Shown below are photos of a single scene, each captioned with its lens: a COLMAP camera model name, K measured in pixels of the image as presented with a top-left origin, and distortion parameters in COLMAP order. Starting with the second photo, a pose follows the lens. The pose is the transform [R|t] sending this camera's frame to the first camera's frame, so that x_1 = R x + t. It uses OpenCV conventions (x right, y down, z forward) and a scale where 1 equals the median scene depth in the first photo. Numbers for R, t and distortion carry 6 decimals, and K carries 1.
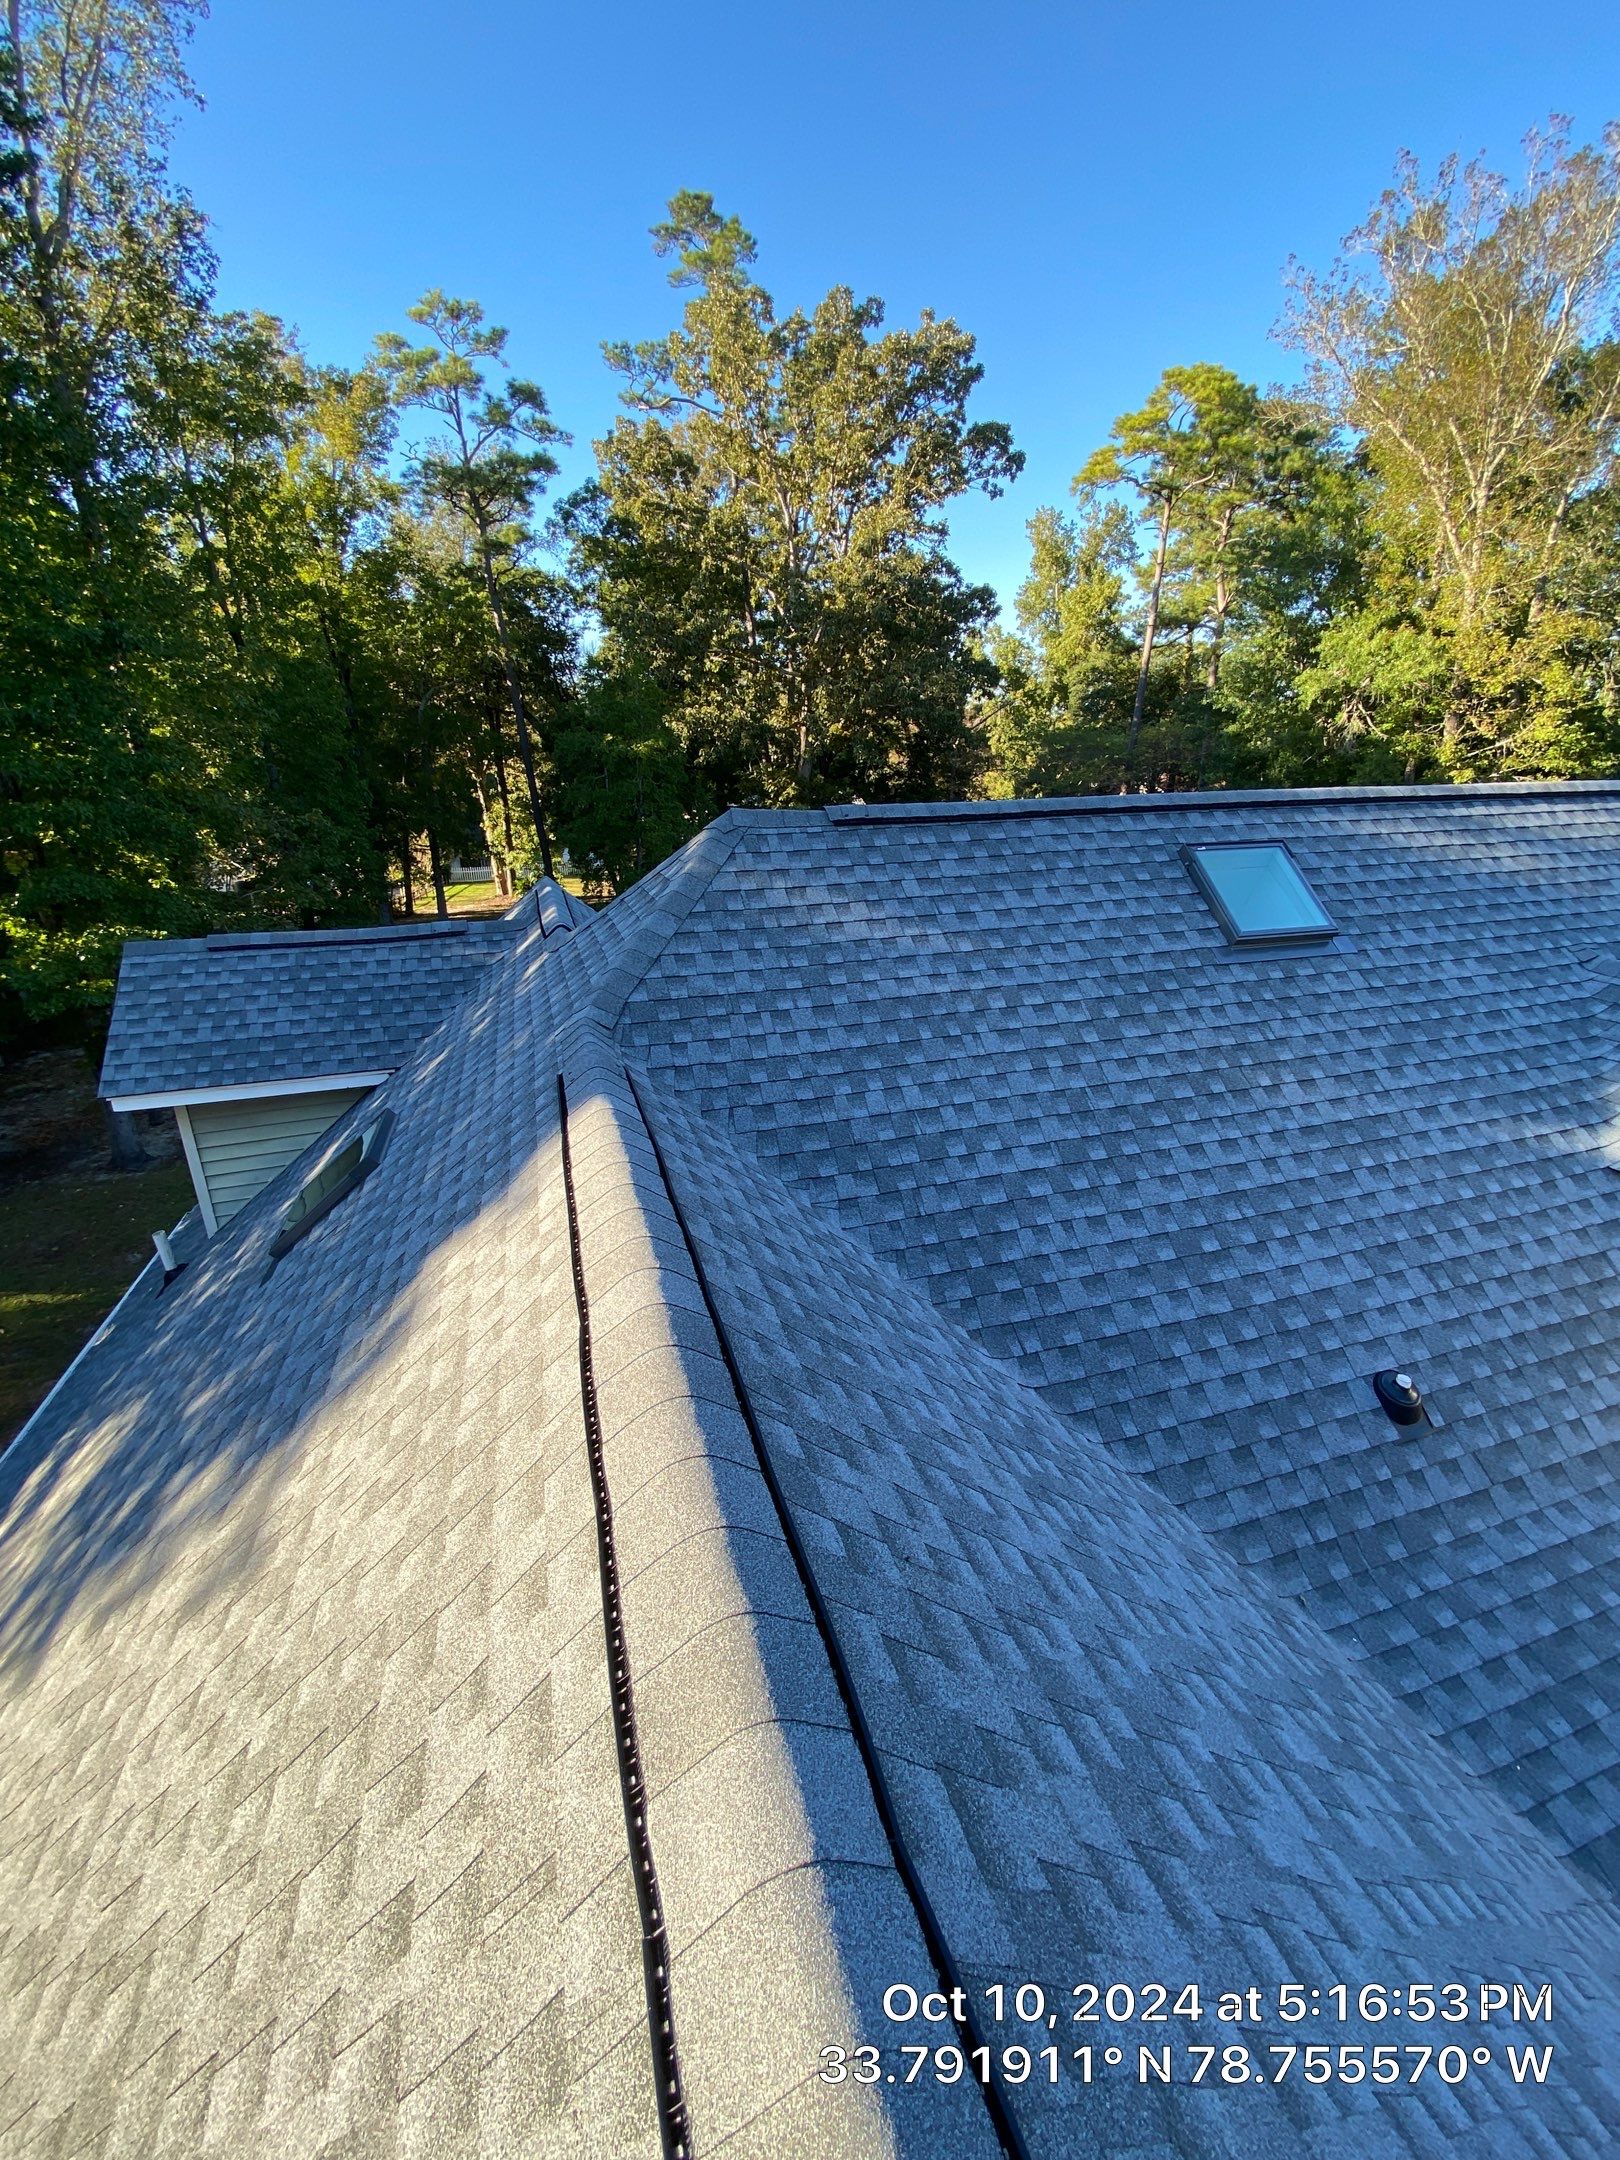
lens RADIAL K [[872.7, 0, 807.5], [0, 872.7, 1086.6], [0, 0, 1]] dist [0.006524, -0.014489]
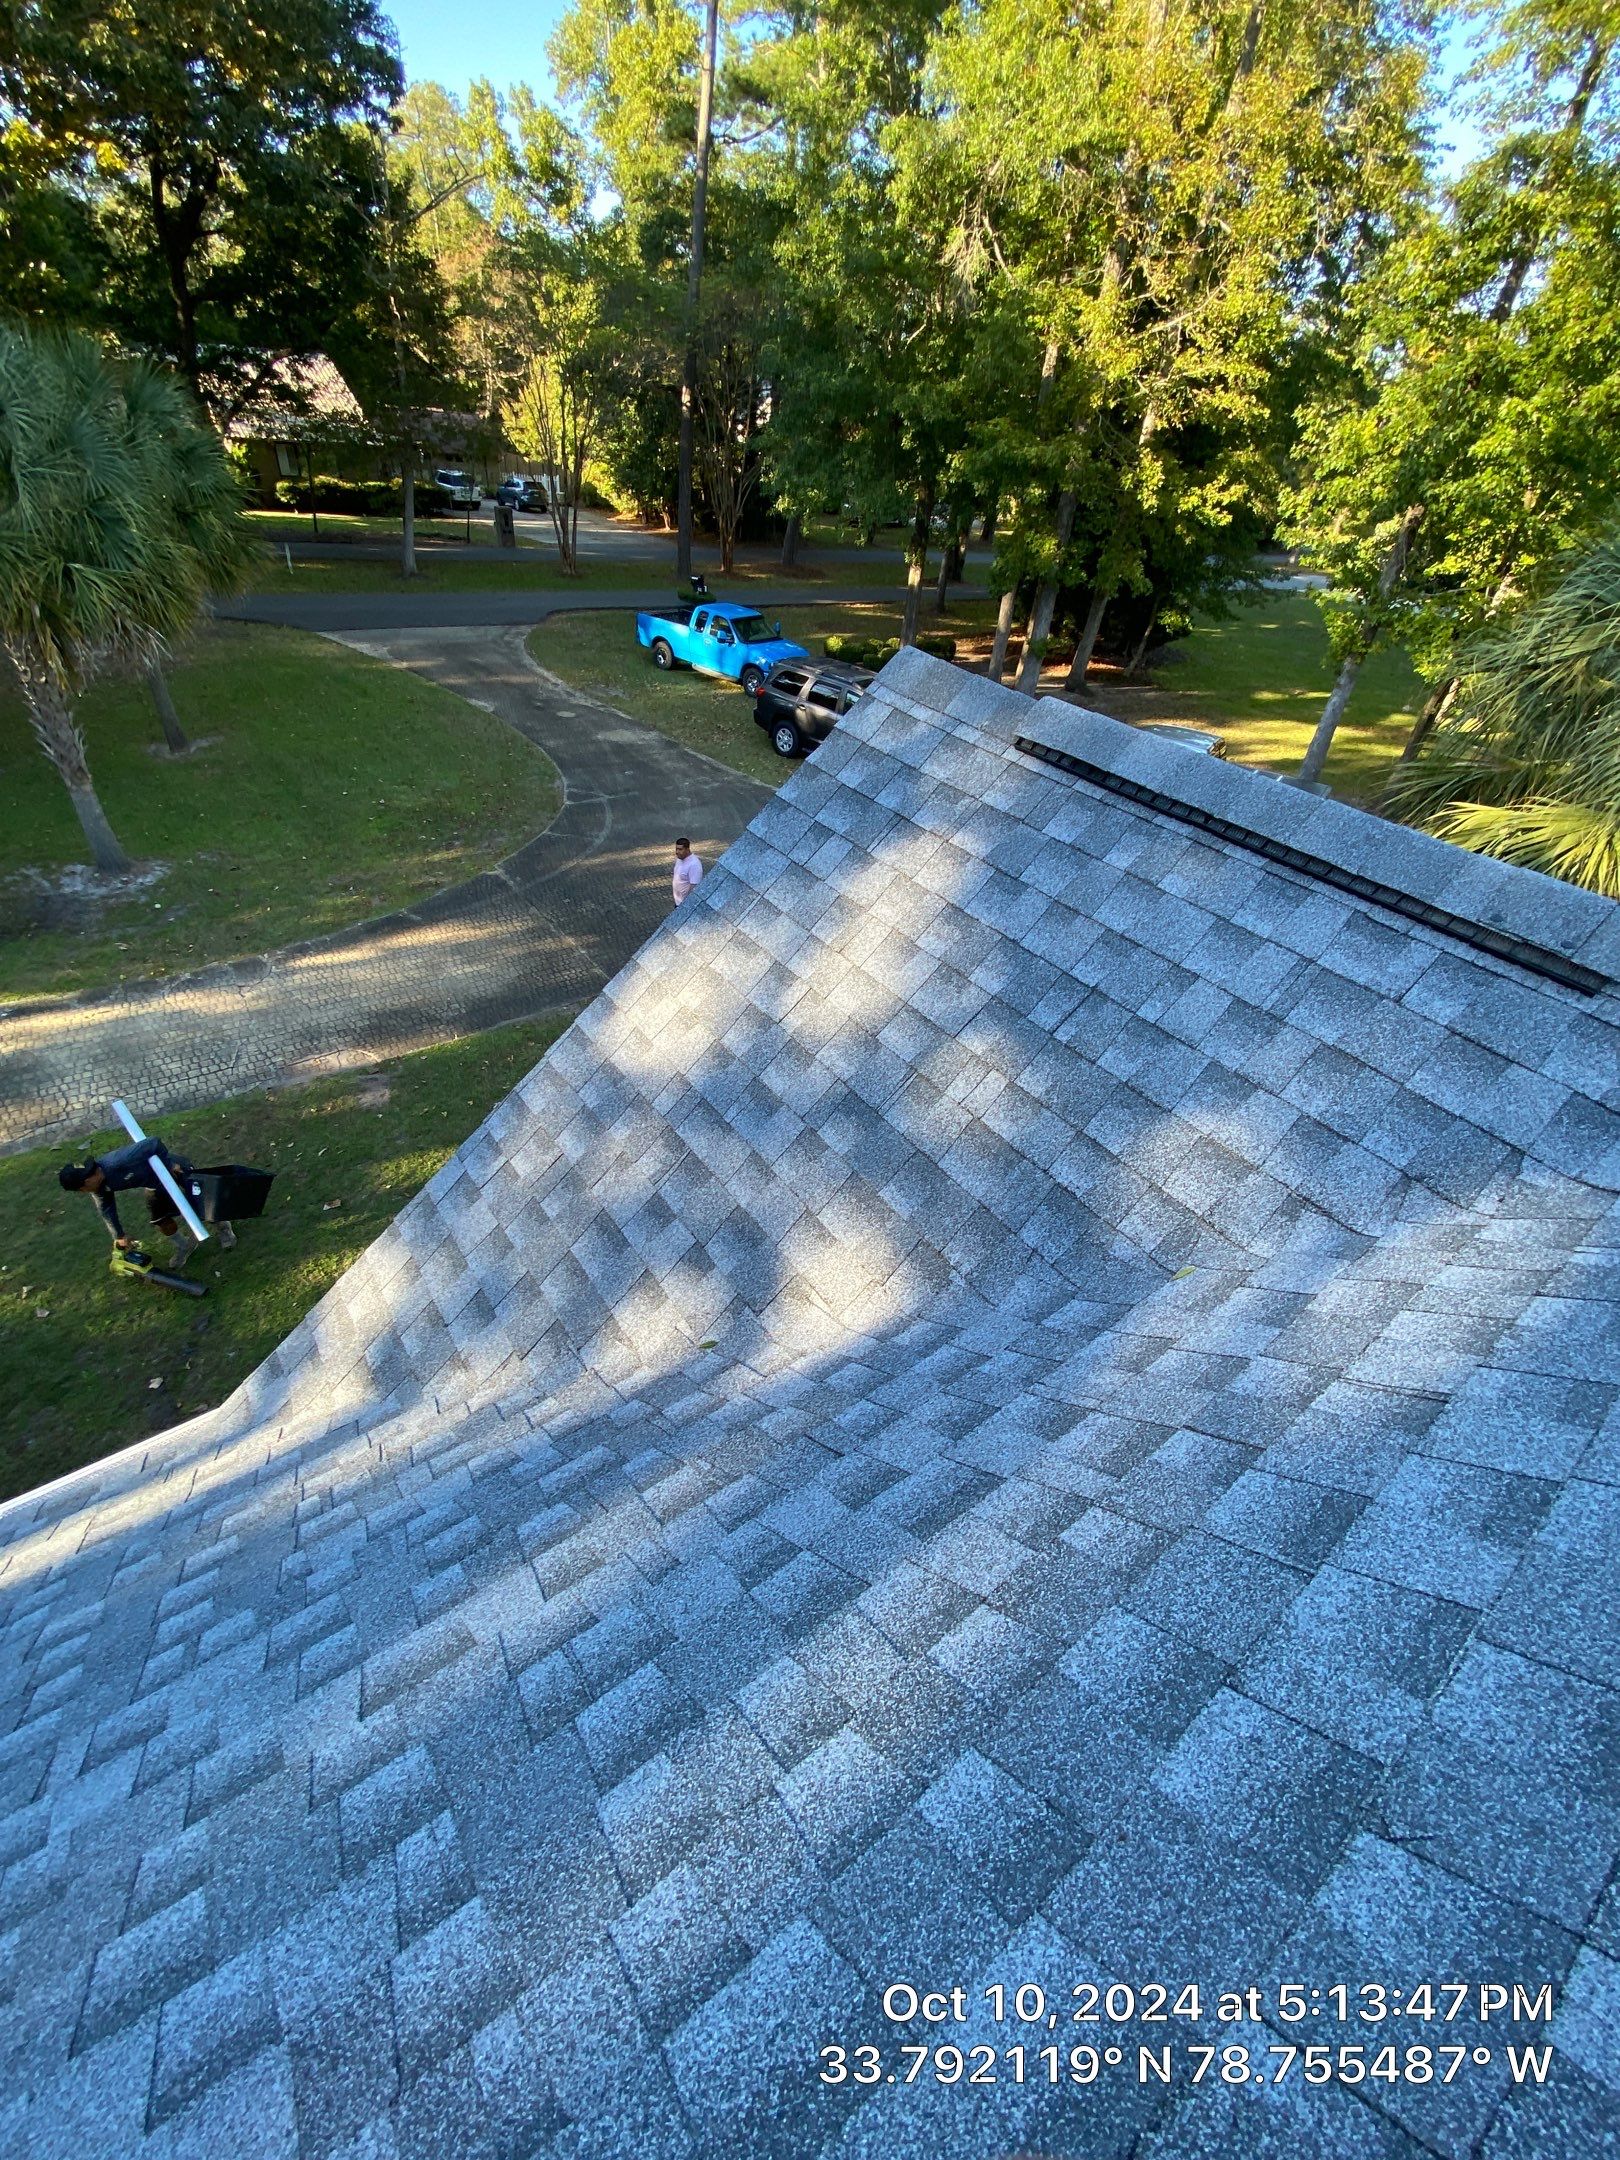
lens RADIAL K [[872.7, 0, 807.5], [0, 872.7, 1086.6], [0, 0, 1]] dist [0.006524, -0.014489]
pose [[0.937617, -0.117208, 0.327317, 0.285477], [0.008311, 0.948747, 0.315926, -0.075954], [-0.347571, -0.293497, 0.890536, 0.382350]]
